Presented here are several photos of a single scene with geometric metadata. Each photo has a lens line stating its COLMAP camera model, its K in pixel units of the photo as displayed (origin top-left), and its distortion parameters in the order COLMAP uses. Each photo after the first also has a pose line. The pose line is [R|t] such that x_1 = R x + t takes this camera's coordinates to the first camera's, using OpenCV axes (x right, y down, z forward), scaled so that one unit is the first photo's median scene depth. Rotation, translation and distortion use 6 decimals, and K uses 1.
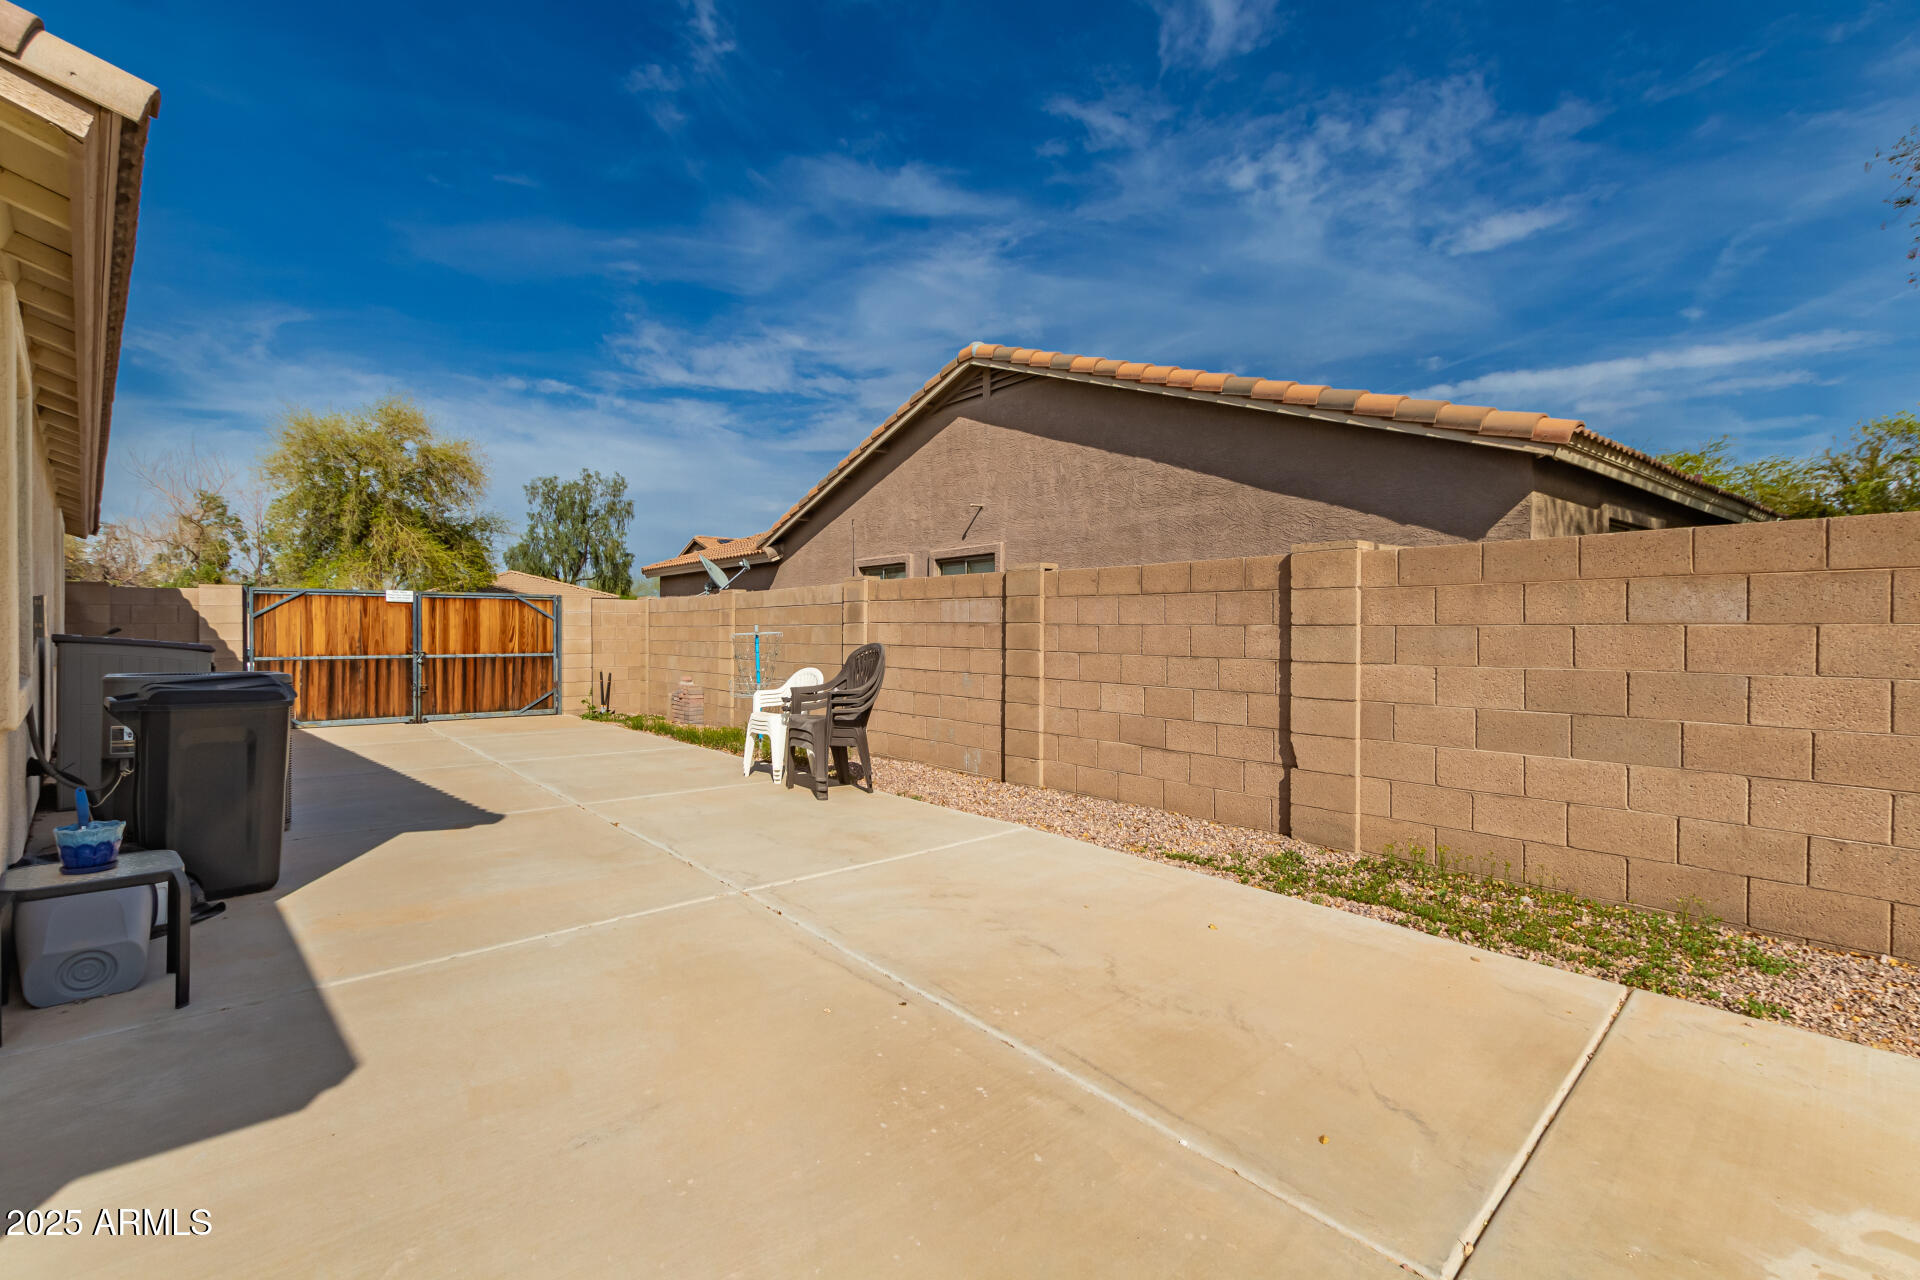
lens RADIAL K [[870.2, 0, 962.3], [0, 870.2, 632.2], [0, 0, 1]] dist [0.000837, -0.000004]
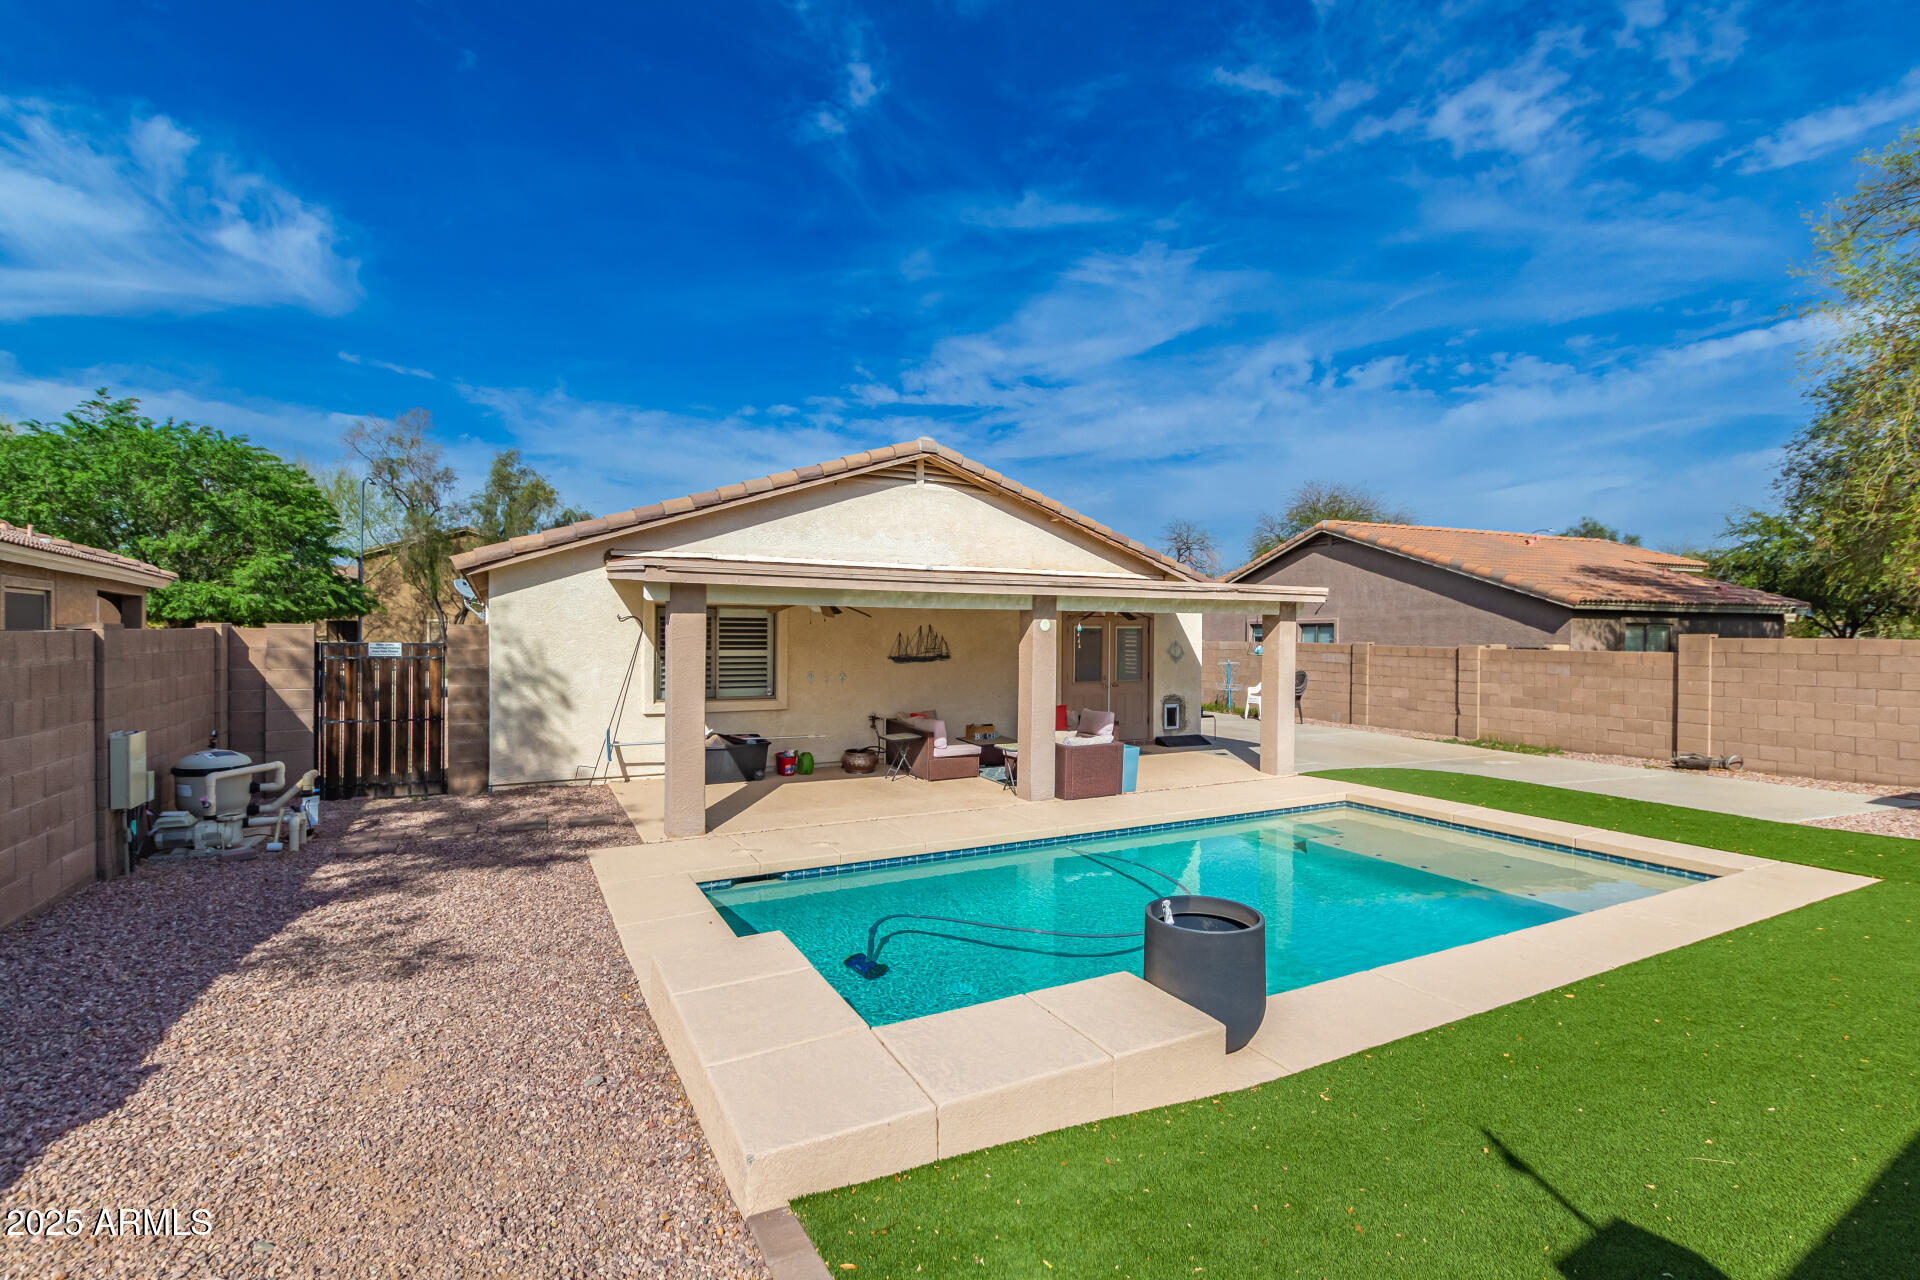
lens RADIAL K [[870.2, 0, 953.3], [0, 870.2, 635.6], [0, 0, 1]] dist [0.000837, -0.000004]
pose [[0.955081, 0.006928, -0.296263, -0.369513], [-0.006547, 0.999976, 0.002279, -0.106588], [0.296272, -0.000236, 0.955104, -2.144969]]
